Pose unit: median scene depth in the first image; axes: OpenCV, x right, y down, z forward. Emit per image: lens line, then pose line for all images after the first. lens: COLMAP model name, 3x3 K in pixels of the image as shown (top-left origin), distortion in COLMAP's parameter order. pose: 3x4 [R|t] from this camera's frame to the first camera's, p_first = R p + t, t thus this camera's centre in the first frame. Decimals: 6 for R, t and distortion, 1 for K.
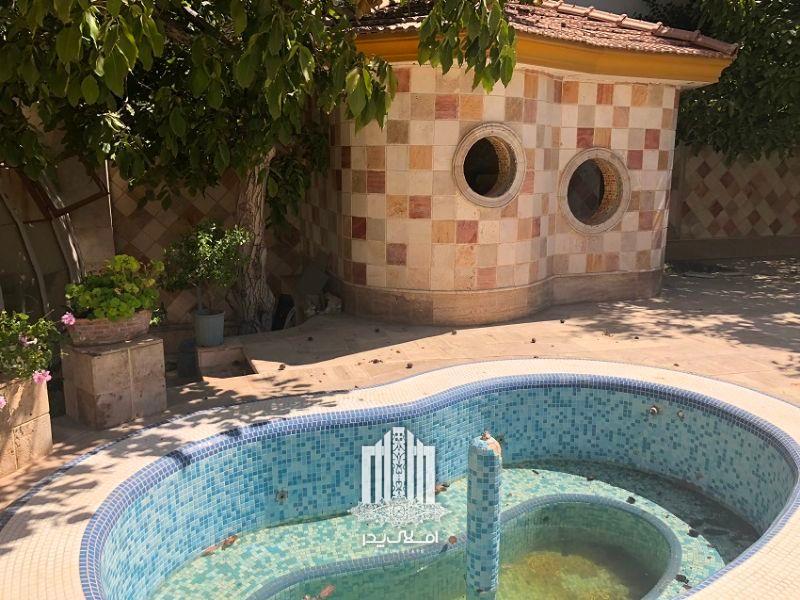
lens RADIAL K [[654.7, 0, 400.0], [0, 654.7, 300.0], [0, 0, 1]] dist [0.067757, -0.061534]
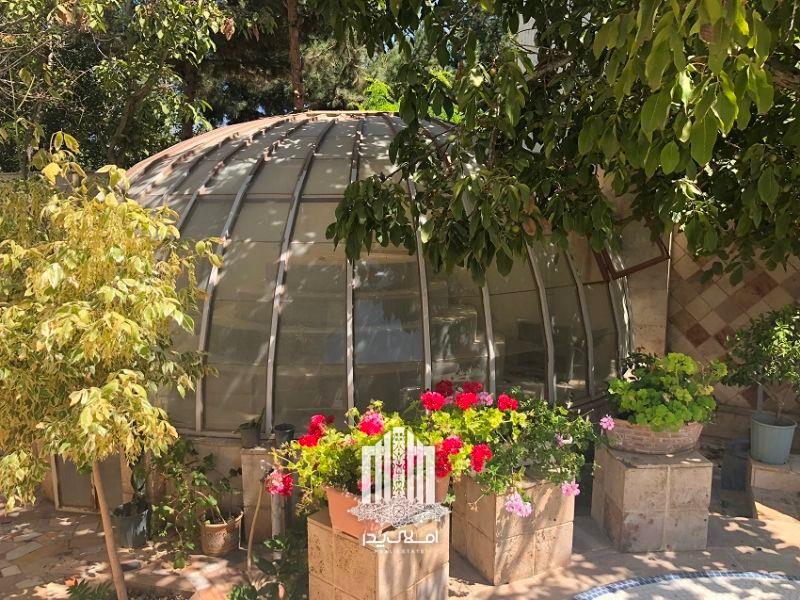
lens RADIAL K [[652.7, 0, 400.0], [0, 652.7, 300.0], [0, 0, 1]] dist [-0.000684, 0.018049]
pose [[0.699739, 0.102298, -0.707037, -0.090039], [-0.143919, 0.989589, 0.000746, -0.083196], [0.699752, 0.101234, 0.707177, 0.166649]]
